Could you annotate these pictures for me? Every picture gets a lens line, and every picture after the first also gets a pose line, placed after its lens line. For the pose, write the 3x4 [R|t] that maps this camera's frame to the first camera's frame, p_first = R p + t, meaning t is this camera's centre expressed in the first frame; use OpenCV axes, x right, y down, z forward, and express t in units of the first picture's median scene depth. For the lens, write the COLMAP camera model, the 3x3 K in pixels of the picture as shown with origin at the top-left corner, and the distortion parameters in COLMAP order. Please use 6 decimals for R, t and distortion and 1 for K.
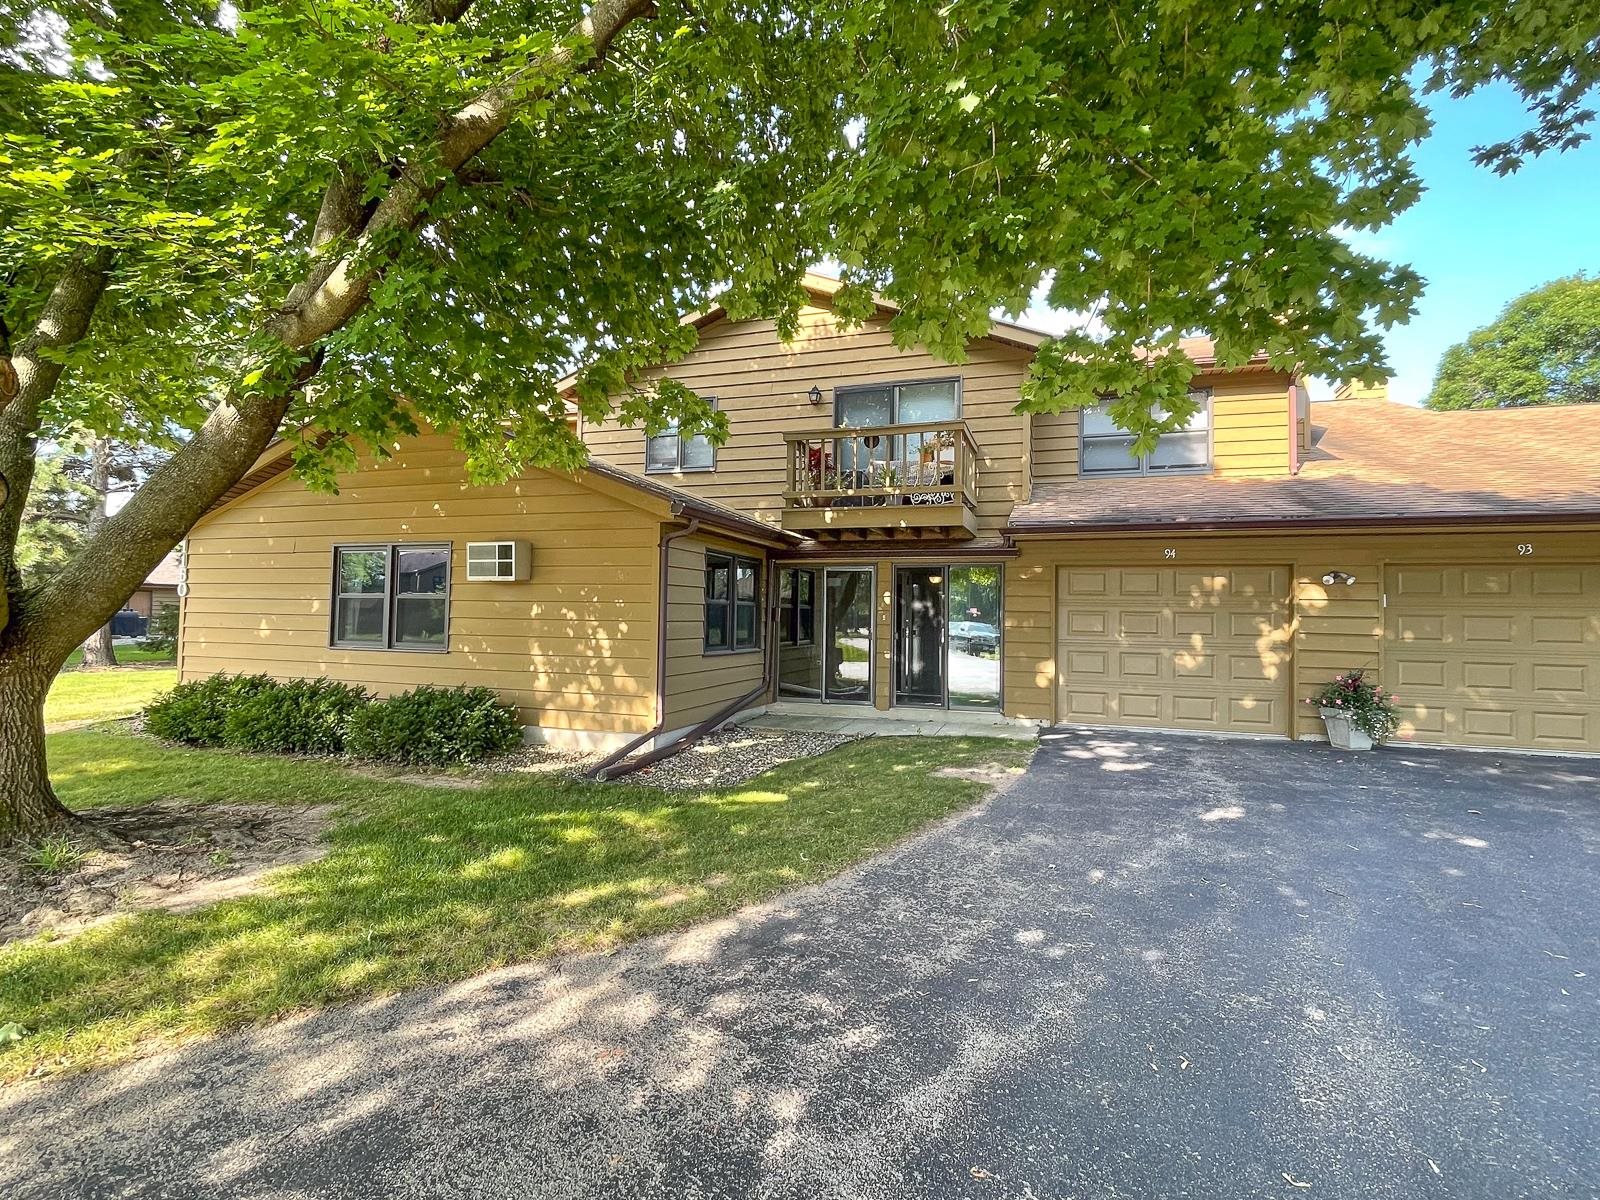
lens RADIAL K [[747.6, 0, 795.8], [0, 747.6, 599.1], [0, 0, 1]] dist [0.001220, 0.000999]
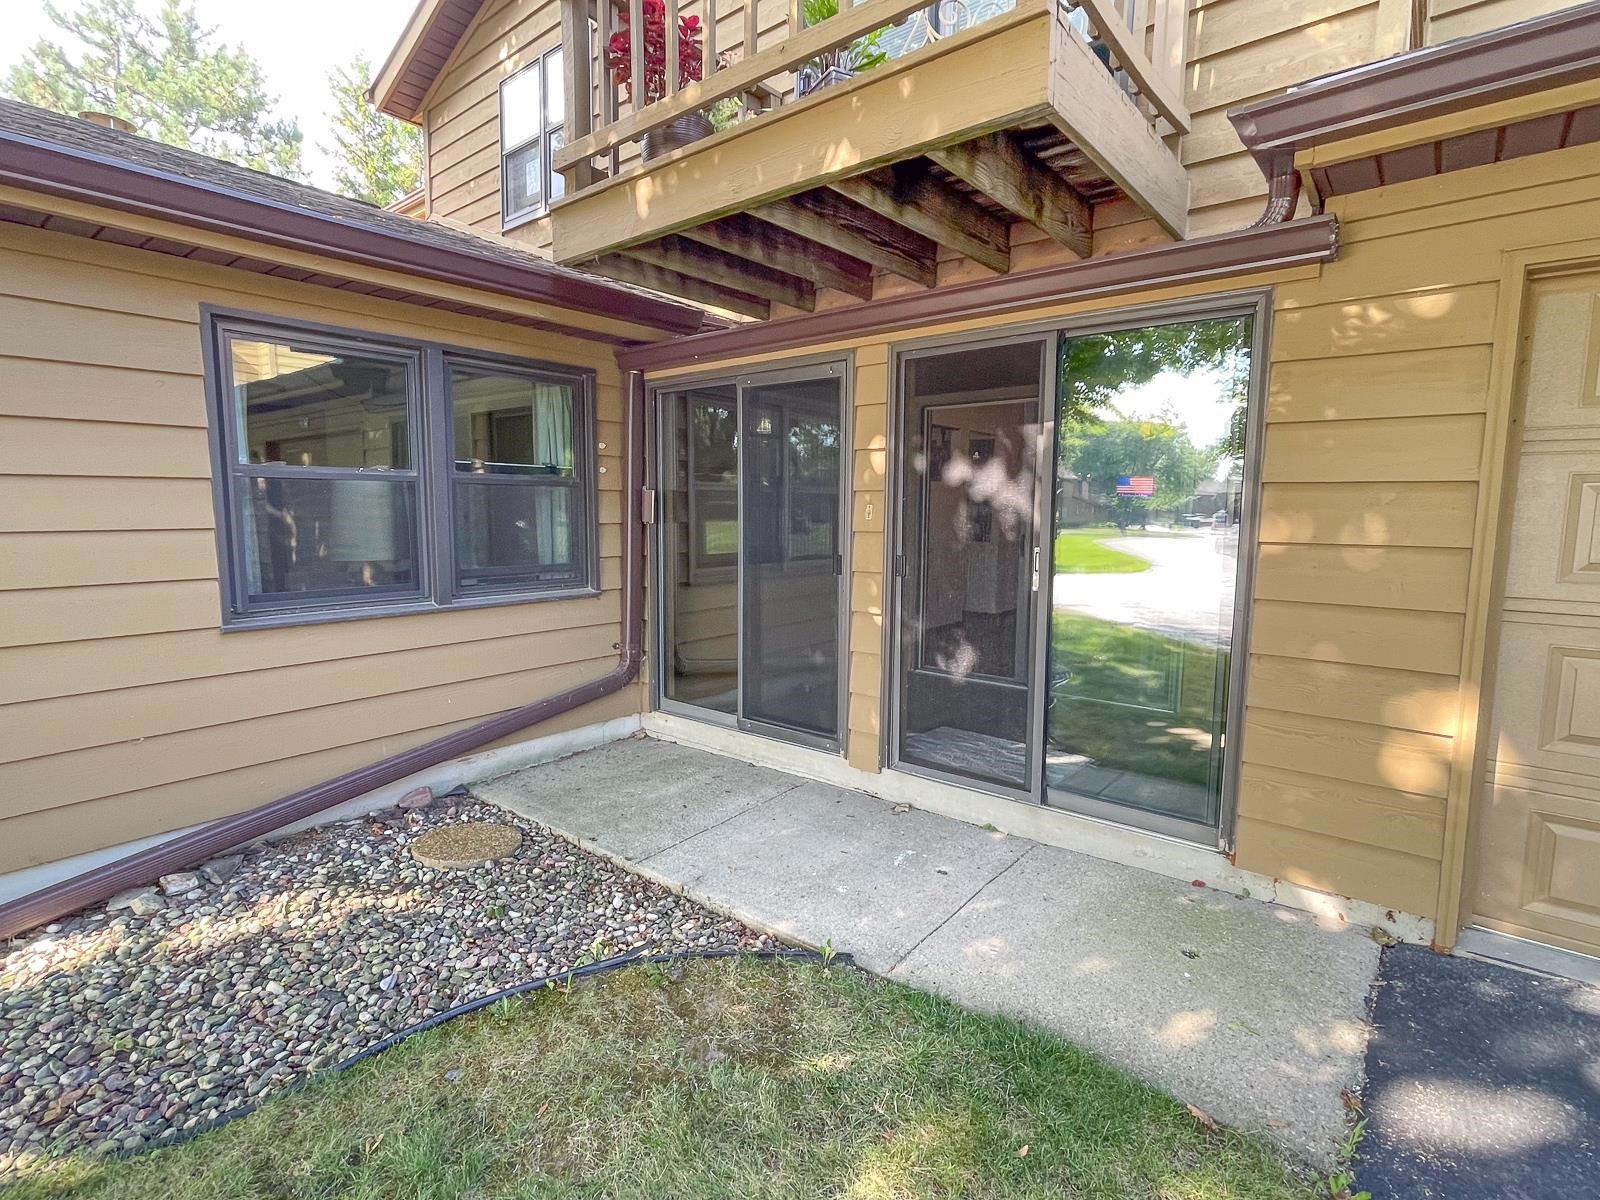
lens RADIAL K [[747.6, 0, 811.3], [0, 747.6, 594.1], [0, 0, 1]] dist [0.001220, 0.000999]
pose [[0.938856, 0.027516, -0.343208, 0.224052], [0.020365, 0.990619, 0.135129, 0.015639], [0.343706, -0.133856, 0.929488, 0.700696]]
